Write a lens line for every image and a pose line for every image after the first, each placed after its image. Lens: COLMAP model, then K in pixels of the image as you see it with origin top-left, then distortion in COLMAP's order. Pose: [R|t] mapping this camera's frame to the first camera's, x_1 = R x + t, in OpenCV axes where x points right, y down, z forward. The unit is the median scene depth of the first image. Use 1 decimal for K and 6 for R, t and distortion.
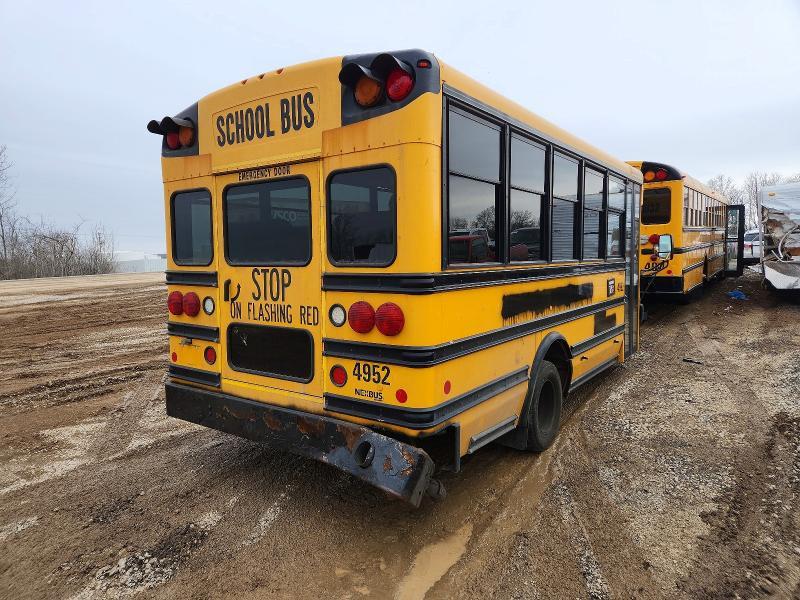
lens RADIAL K [[546.2, 0, 398.5], [0, 546.2, 300.1], [0, 0, 1]] dist [0.004676, 0.000212]
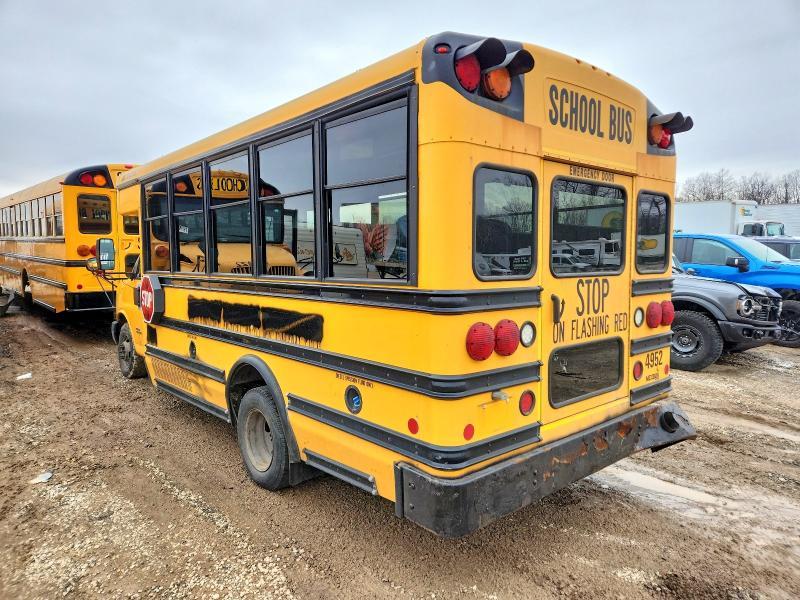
lens RADIAL K [[546.2, 0, 398.9], [0, 546.2, 300.8], [0, 0, 1]] dist [0.004676, 0.000212]
pose [[0.229029, -0.062889, 0.971386, -1.179390], [0.084315, 0.995442, 0.044567, -0.087354], [-0.969761, 0.071695, 0.233287, 1.081433]]
